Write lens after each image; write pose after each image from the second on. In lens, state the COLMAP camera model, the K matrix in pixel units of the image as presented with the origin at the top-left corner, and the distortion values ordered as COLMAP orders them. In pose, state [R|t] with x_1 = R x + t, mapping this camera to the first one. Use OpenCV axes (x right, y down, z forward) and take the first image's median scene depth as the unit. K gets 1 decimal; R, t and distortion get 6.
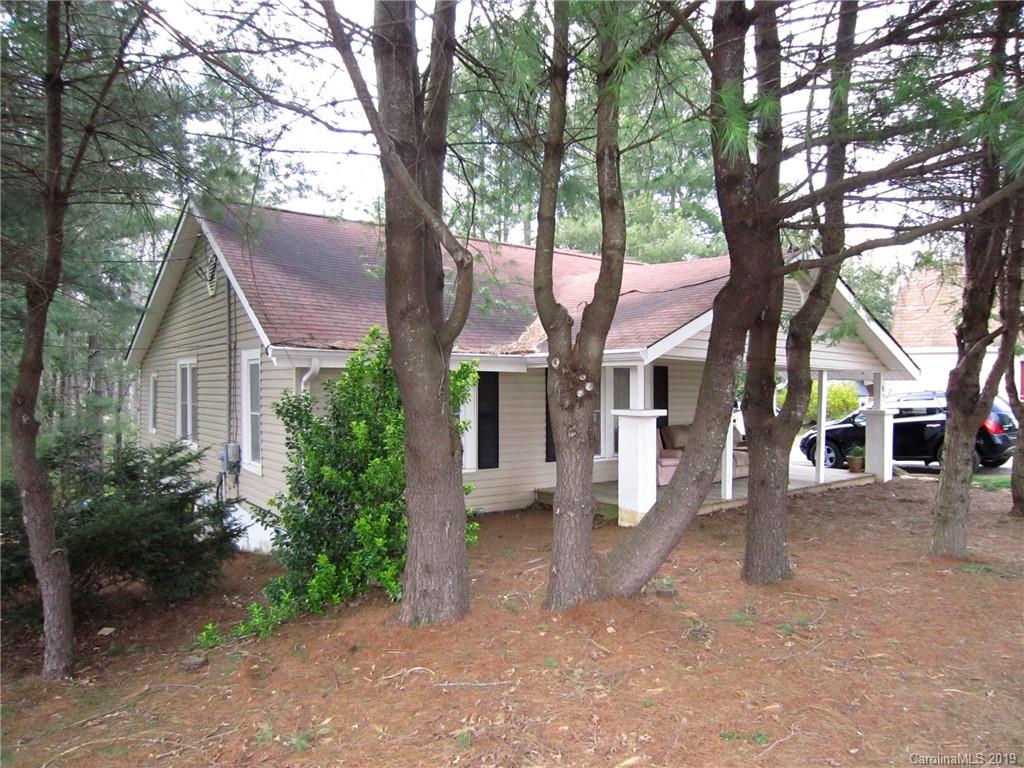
lens RADIAL K [[749.6, 0, 512.2], [0, 749.6, 386.5], [0, 0, 1]] dist [-0.027792, 0.004557]
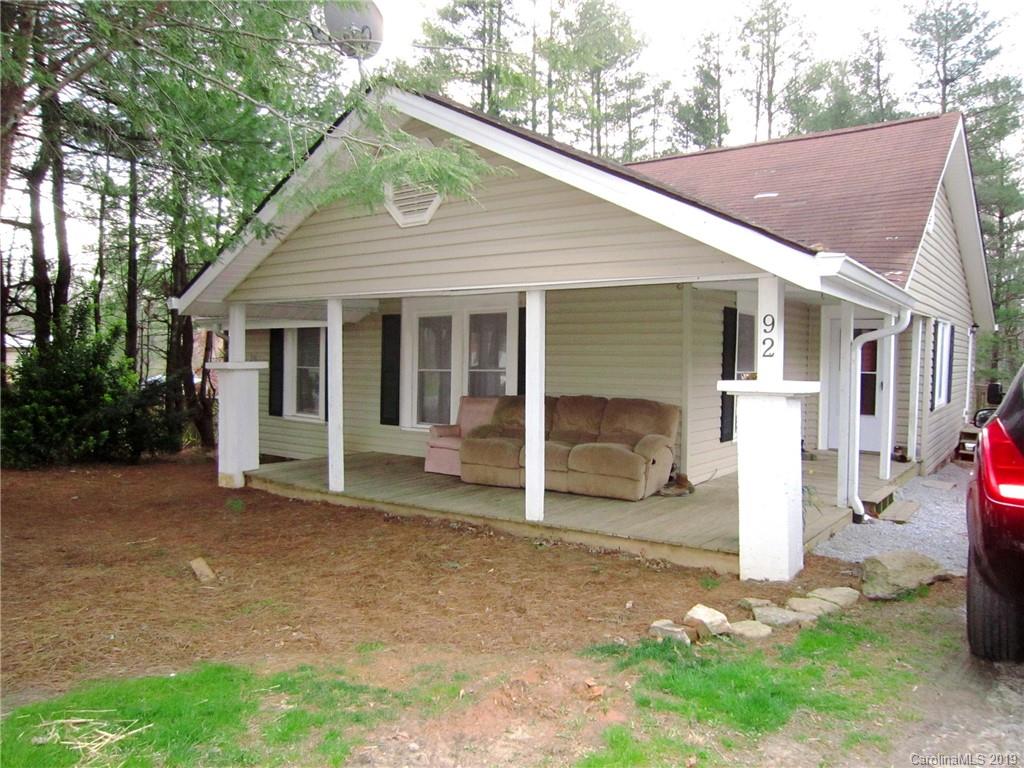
lens RADIAL K [[749.6, 0, 511.7], [0, 749.6, 383.7], [0, 0, 1]] dist [-0.027792, 0.004557]
pose [[0.299106, 0.038708, -0.953435, 1.003783], [-0.010750, 0.999250, 0.037196, 0.016882], [0.954159, -0.000876, 0.299298, 0.819871]]
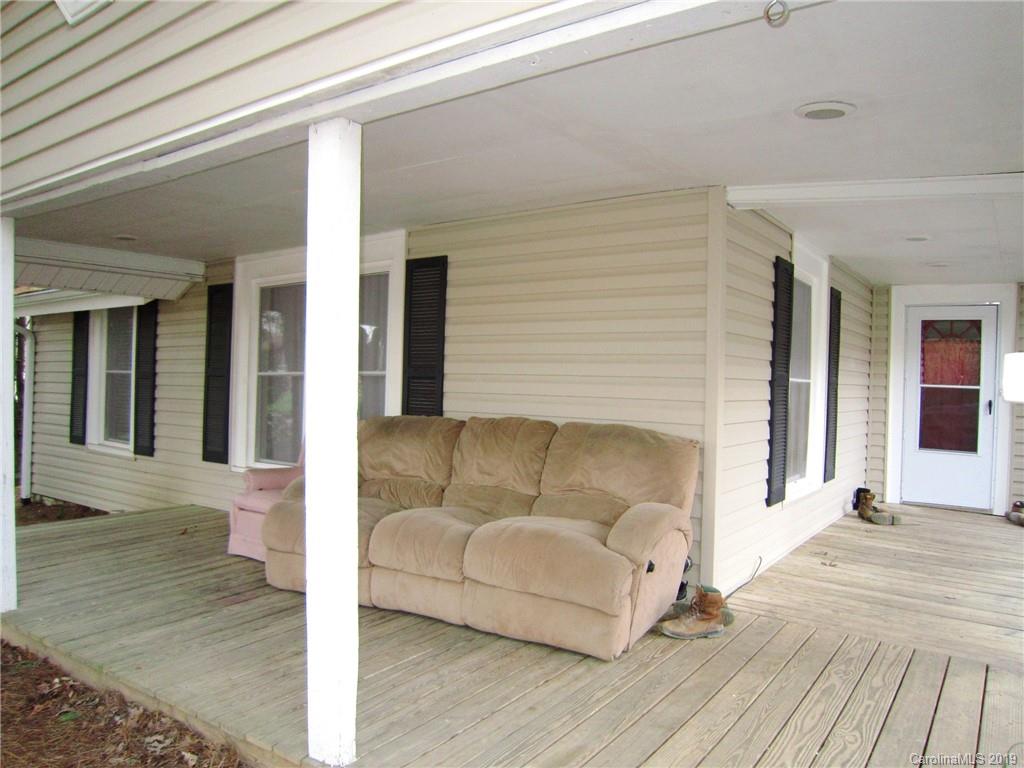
lens RADIAL K [[749.6, 0, 510.3], [0, 749.6, 387.6], [0, 0, 1]] dist [-0.027792, 0.004557]
pose [[0.326668, 0.017936, -0.944969, 0.711134], [-0.021802, 0.999697, 0.011438, 0.034036], [0.944888, 0.016866, 0.326960, 0.968249]]
